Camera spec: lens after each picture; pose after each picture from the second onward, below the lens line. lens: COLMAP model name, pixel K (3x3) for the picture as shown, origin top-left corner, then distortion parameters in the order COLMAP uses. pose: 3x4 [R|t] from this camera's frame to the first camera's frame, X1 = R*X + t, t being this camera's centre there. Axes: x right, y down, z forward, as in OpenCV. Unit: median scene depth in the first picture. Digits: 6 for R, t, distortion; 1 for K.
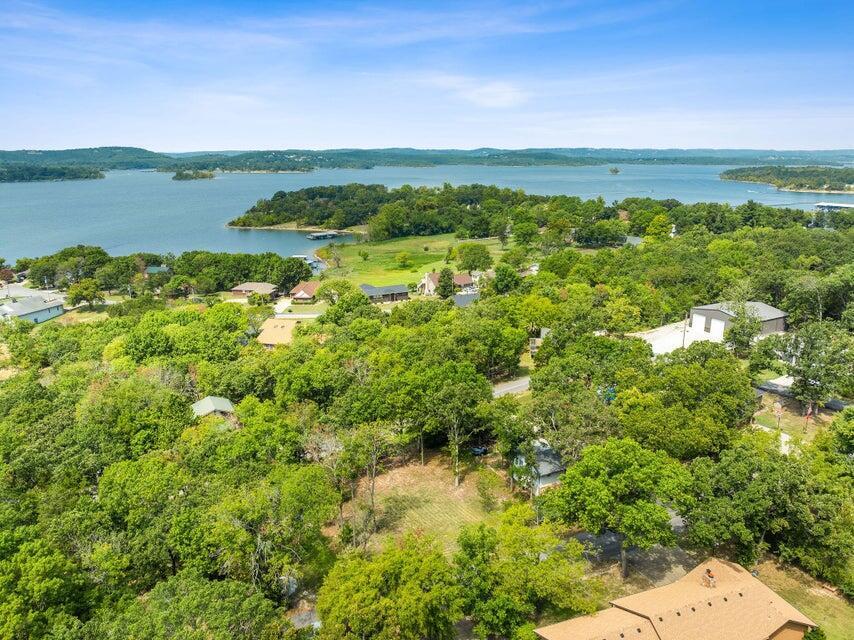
lens RADIAL K [[613.9, 0, 431.7], [0, 613.9, 319.2], [0, 0, 1]] dist [-0.041440, 0.006393]
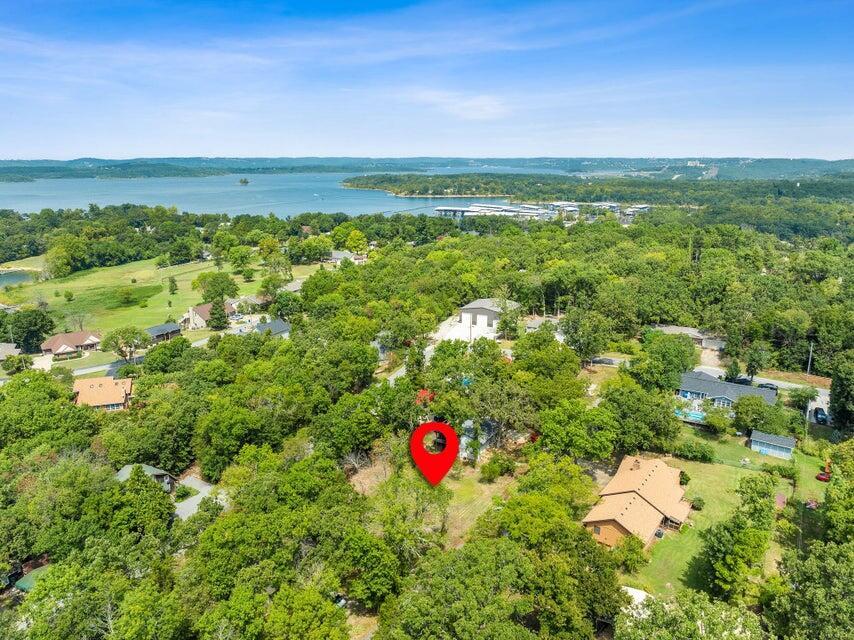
lens RADIAL K [[613.9, 0, 431.7], [0, 613.9, 319.2], [0, 0, 1]] dist [-0.041440, 0.006393]
pose [[0.819826, -0.138457, 0.555622, -0.135298], [0.144138, 0.988981, 0.033770, -0.018624], [-0.554175, 0.052401, 0.830749, -0.021645]]
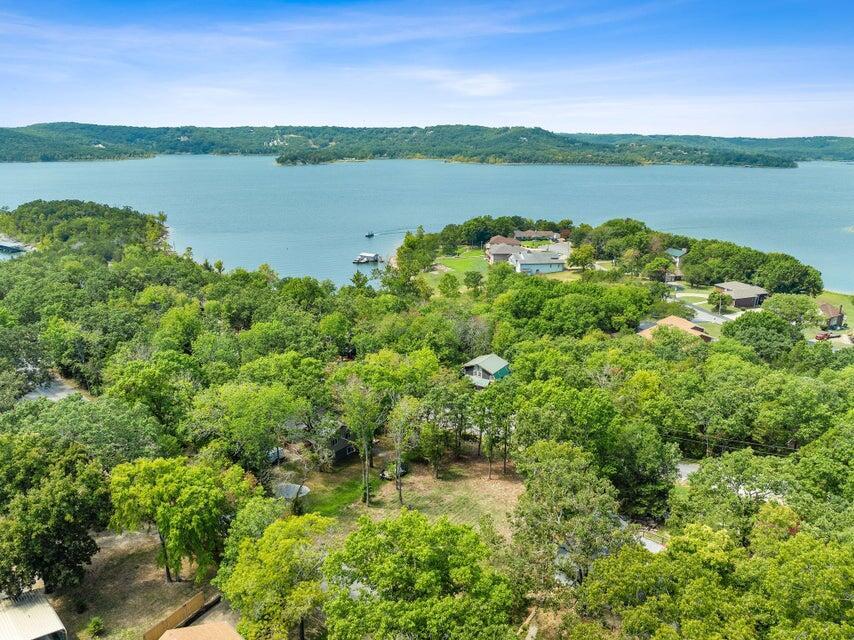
lens RADIAL K [[613.9, 0, 431.7], [0, 613.9, 319.2], [0, 0, 1]] dist [-0.041440, 0.006393]
pose [[0.481097, 0.255579, -0.838585, 0.132939], [-0.242734, 0.957997, 0.152716, -0.019451], [0.842393, 0.130081, 0.522927, 0.097917]]
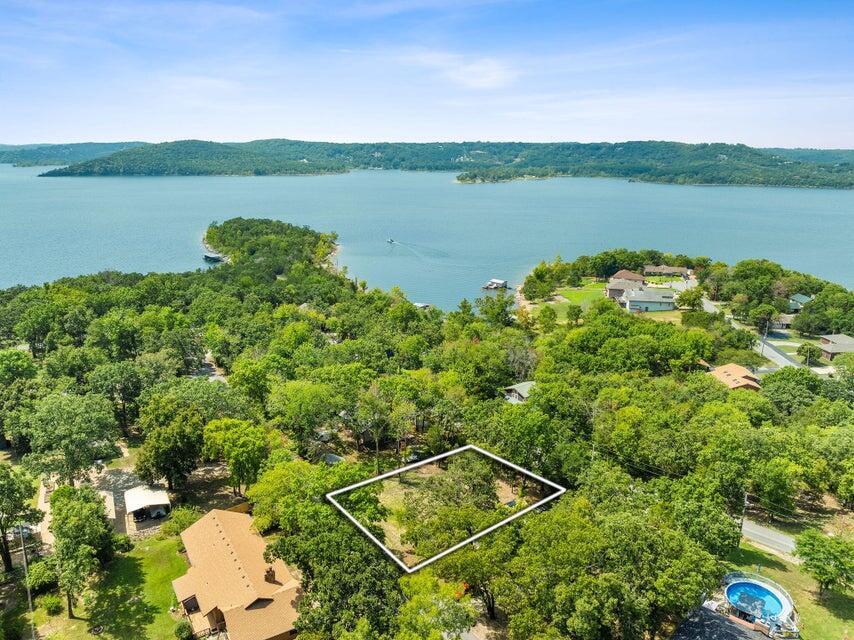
lens RADIAL K [[637.6, 0, 427.0], [0, 637.6, 320.0], [0, 0, 1]] dist [-0.042548, -0.000427]
pose [[0.190405, 0.260629, -0.946477, 0.230479], [-0.264432, 0.942097, 0.206226, -0.058672], [0.945421, 0.211012, 0.248299, 0.124621]]
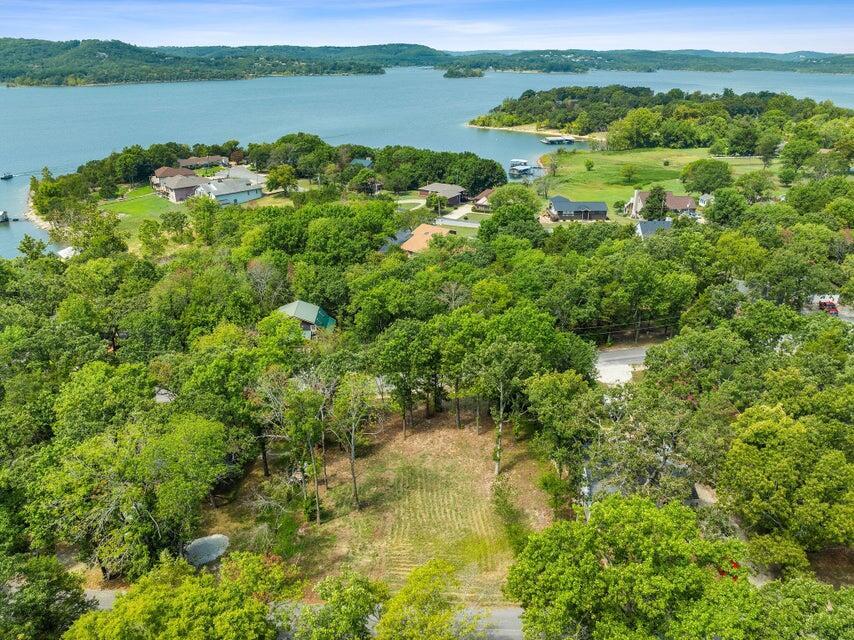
lens RADIAL K [[613.9, 0, 431.7], [0, 613.9, 319.2], [0, 0, 1]] dist [-0.041440, 0.006393]
pose [[0.905512, 0.171968, -0.387912, 0.051033], [-0.114147, 0.979216, 0.167649, -0.006640], [0.408680, -0.107529, 0.906321, 0.069831]]
